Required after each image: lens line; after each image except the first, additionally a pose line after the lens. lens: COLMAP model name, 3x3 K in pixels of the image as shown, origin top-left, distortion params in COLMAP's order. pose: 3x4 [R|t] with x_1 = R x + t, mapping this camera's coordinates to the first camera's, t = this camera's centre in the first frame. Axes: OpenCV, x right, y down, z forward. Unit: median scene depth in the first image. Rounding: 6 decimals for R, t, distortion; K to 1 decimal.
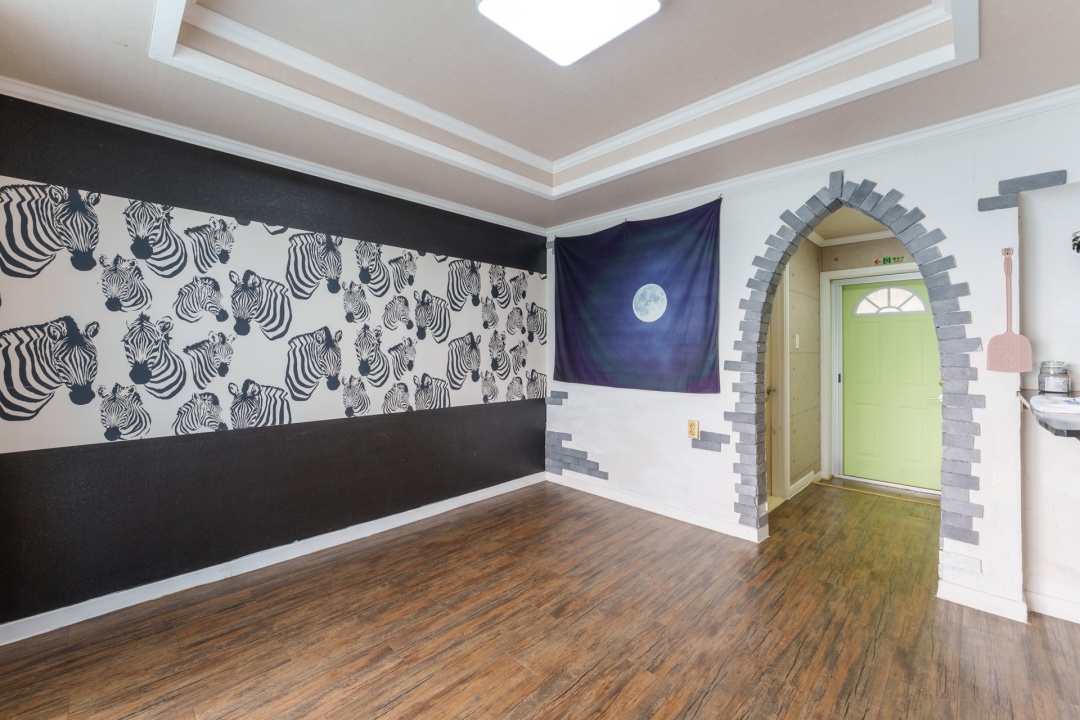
lens RADIAL K [[441.9, 0, 546.9], [0, 441.9, 355.1], [0, 0, 1]] dist [-0.001281, 0.000040]
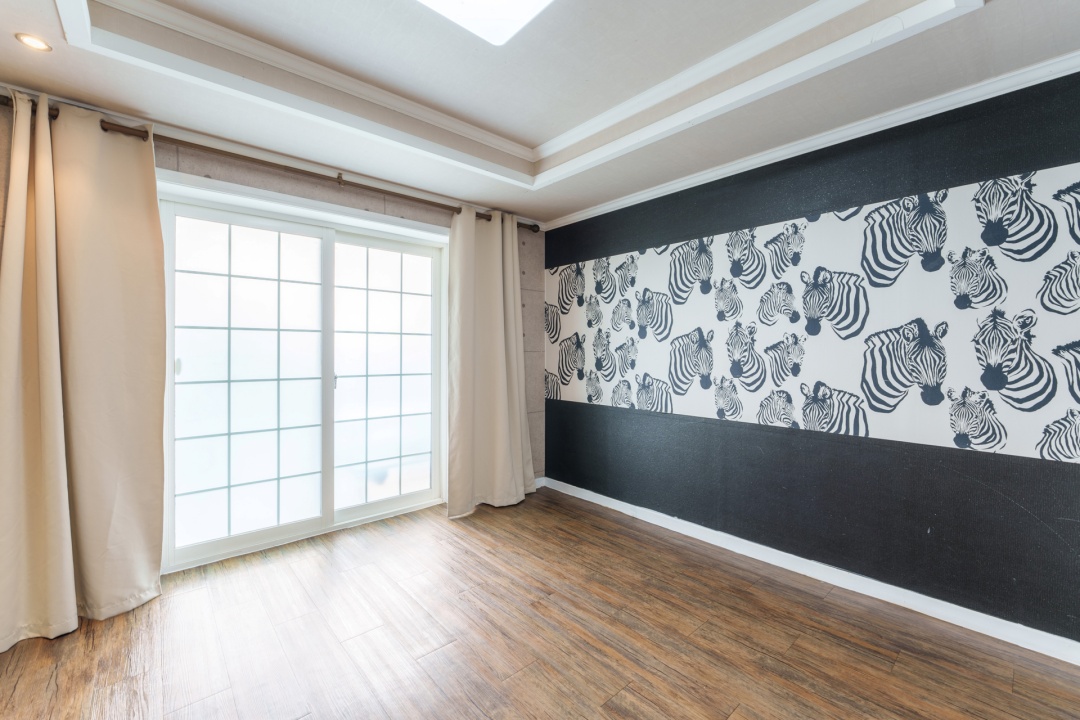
lens RADIAL K [[444.4, 0, 540.0], [0, 444.4, 360.0], [0, 0, 1]] dist [0.000521, -0.000058]
pose [[-0.071651, 0.020452, -0.997220, 0.566679], [-0.008879, 0.999737, 0.021142, -0.006246], [0.997390, 0.010369, -0.071451, 0.691364]]
